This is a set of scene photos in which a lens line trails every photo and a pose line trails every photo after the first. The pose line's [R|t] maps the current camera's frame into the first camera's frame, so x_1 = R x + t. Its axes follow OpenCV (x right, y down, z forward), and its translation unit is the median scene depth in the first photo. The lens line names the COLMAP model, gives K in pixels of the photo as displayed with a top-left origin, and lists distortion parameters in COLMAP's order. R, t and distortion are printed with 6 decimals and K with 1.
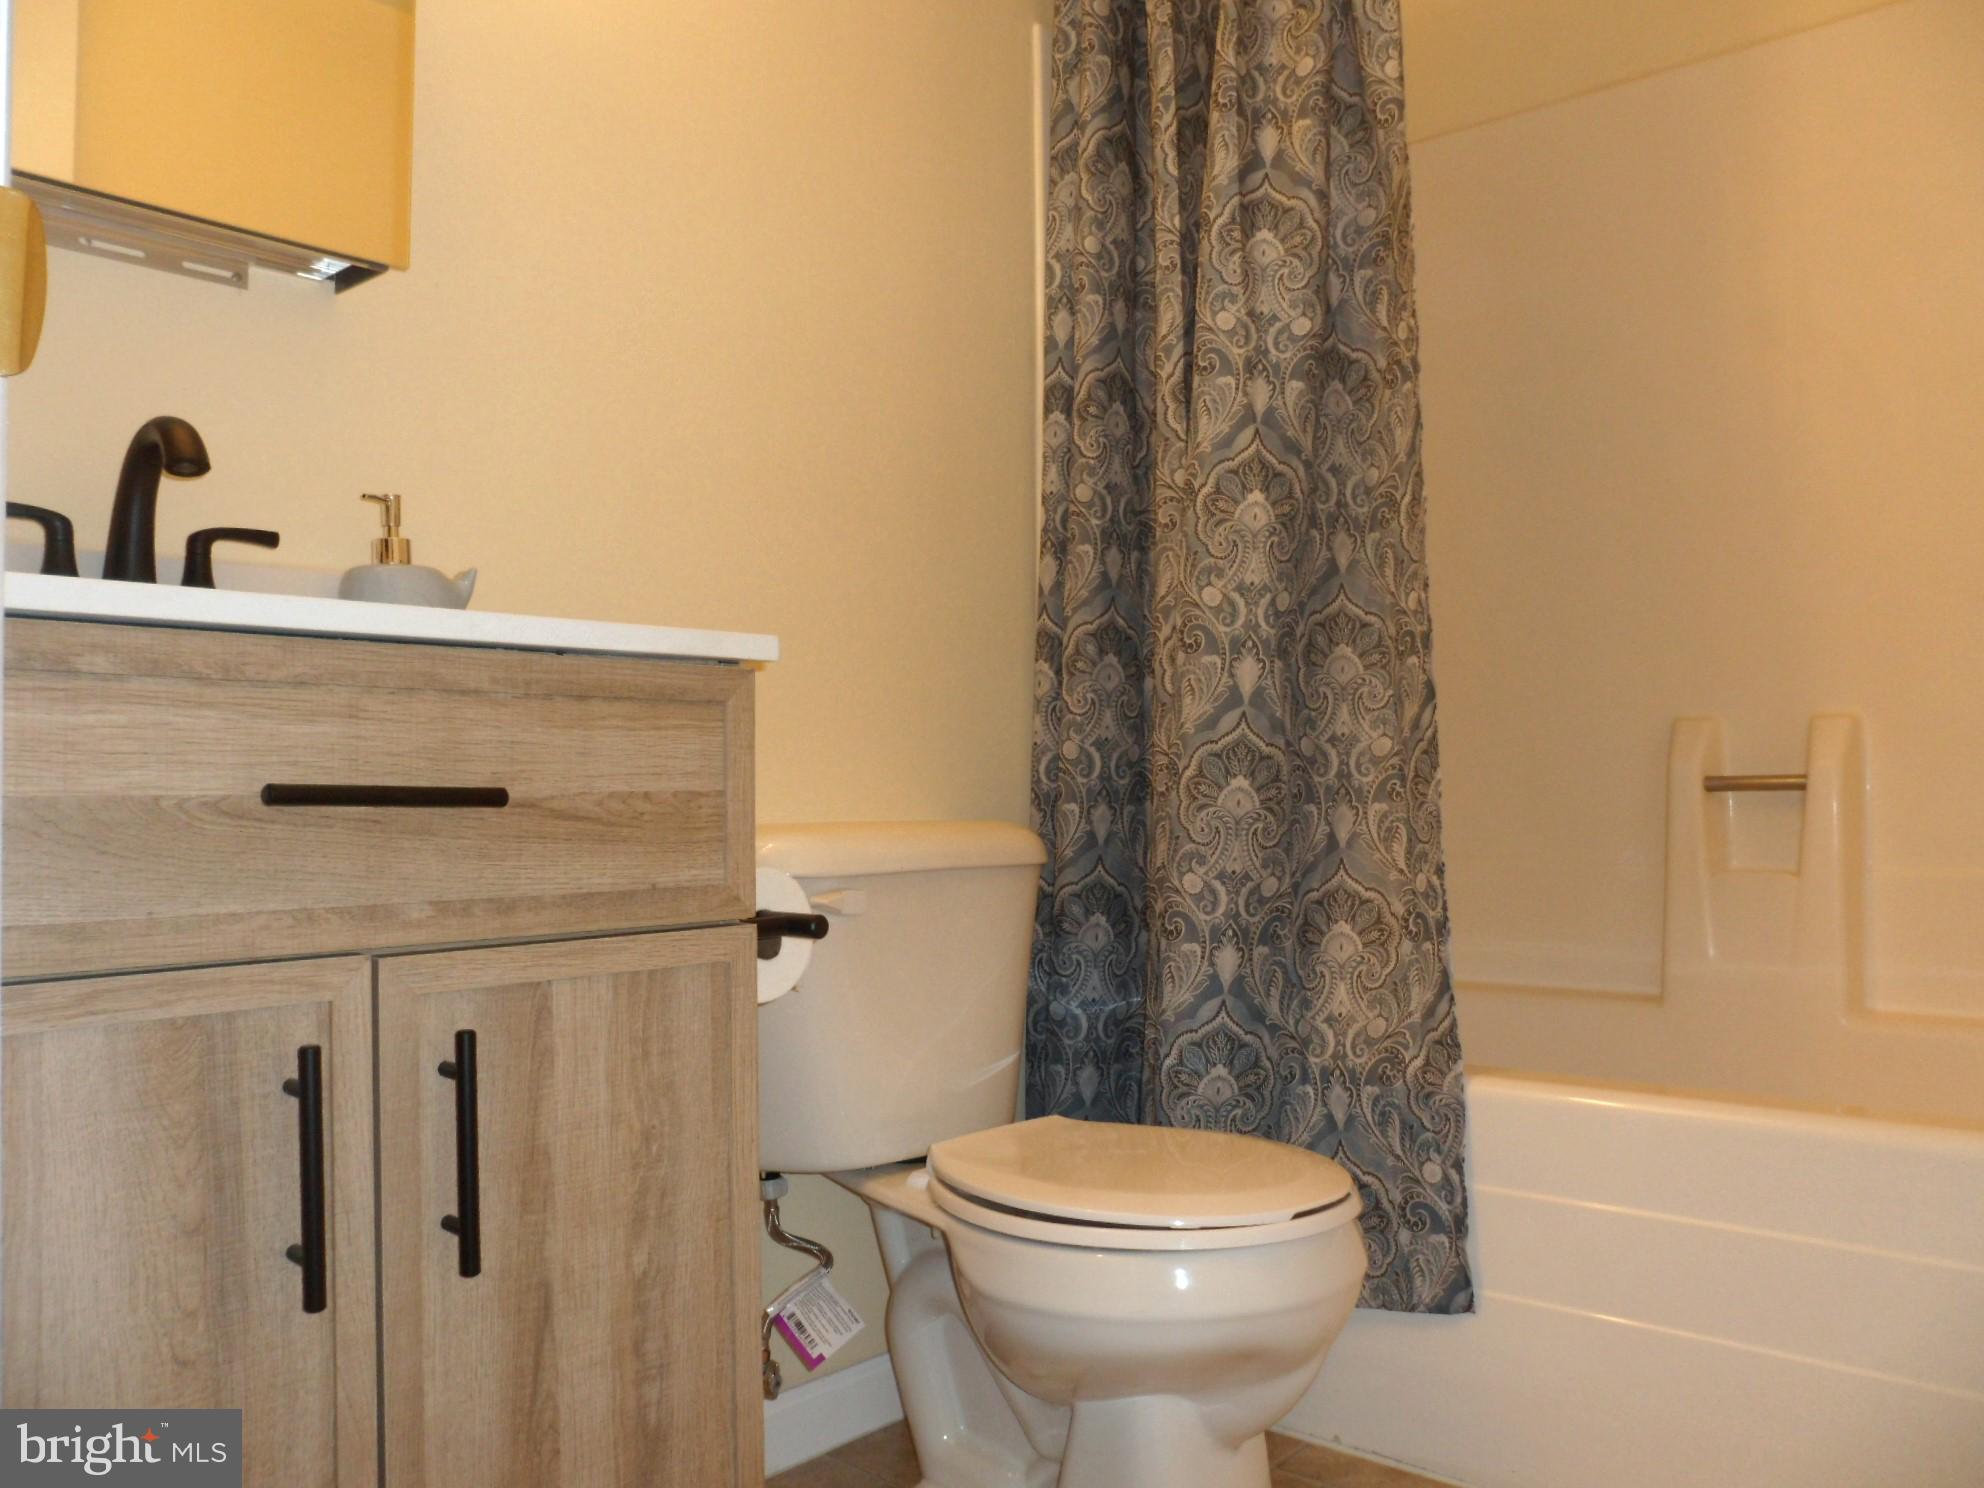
lens RADIAL K [[1704.9, 0, 992.0], [0, 1704.9, 744.0], [0, 0, 1]] dist [-0.151861, 0.234338]
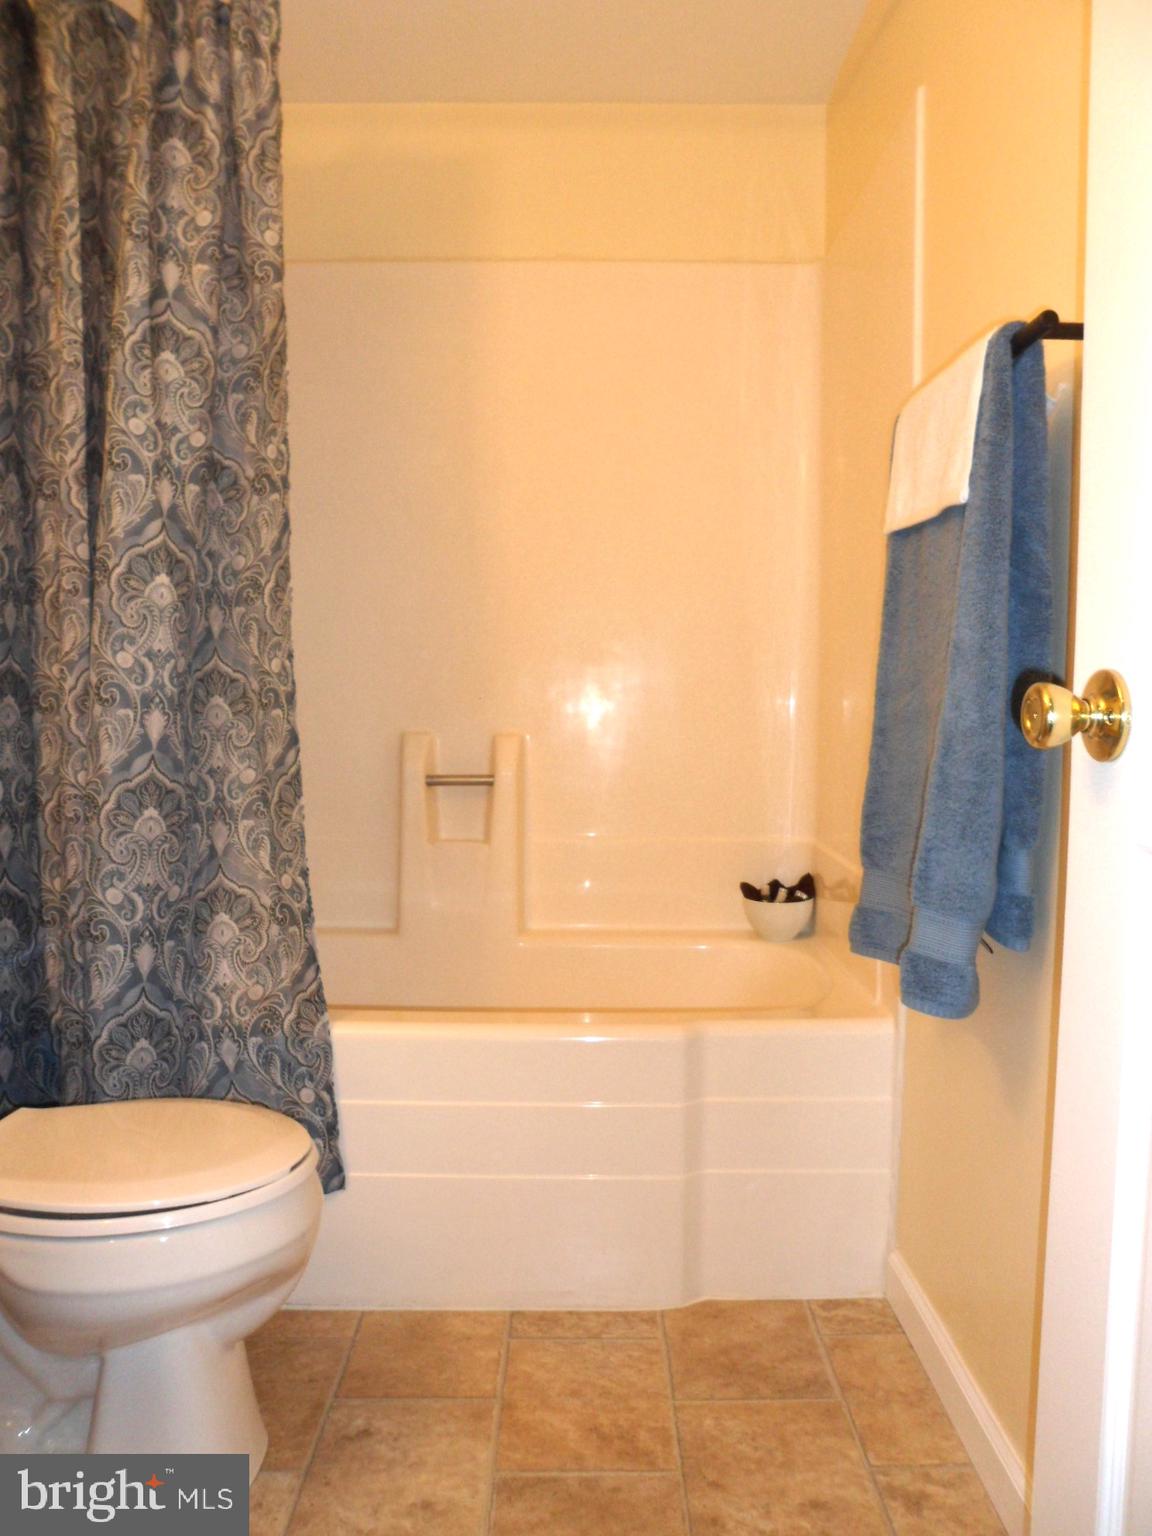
lens RADIAL K [[1319.9, 0, 576.0], [0, 1319.9, 768.0], [0, 0, 1]] dist [-0.151861, 0.234338]
pose [[0.738371, -0.039532, 0.673235, -0.259626], [-0.037480, 0.994332, 0.099494, -0.114276], [-0.673352, -0.098696, 0.732704, 0.097320]]
